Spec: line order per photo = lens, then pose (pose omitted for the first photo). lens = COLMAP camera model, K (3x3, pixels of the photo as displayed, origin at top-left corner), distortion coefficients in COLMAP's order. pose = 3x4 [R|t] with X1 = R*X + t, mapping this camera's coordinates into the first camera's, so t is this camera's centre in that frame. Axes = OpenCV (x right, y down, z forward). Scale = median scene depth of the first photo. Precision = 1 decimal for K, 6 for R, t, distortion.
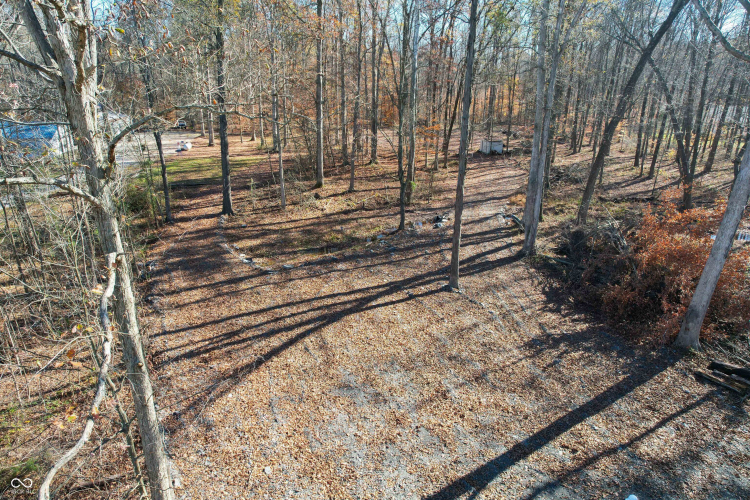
lens RADIAL K [[479.7, 0, 374.7], [0, 479.7, 254.3], [0, 0, 1]] dist [-0.062125, 0.051271]
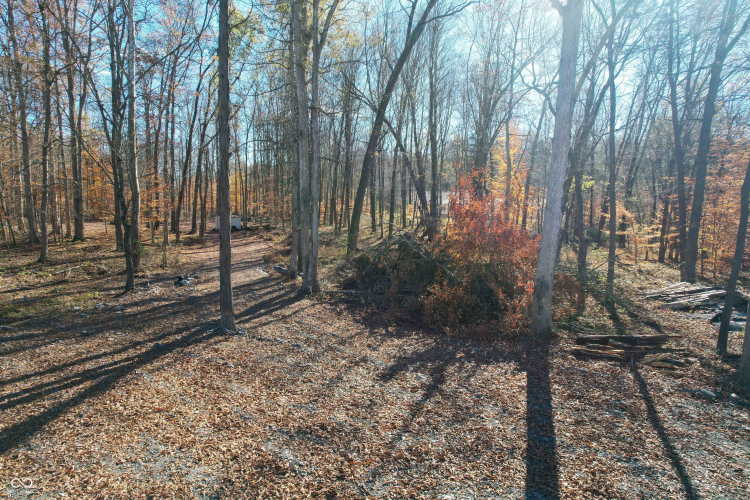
lens RADIAL K [[479.7, 0, 379.9], [0, 479.7, 249.2], [0, 0, 1]] dist [-0.062125, 0.051271]
pose [[0.842077, -0.054040, 0.536643, -0.005038], [0.182520, 0.964817, -0.189246, 0.104708], [-0.507536, 0.257308, 0.822314, 0.274770]]
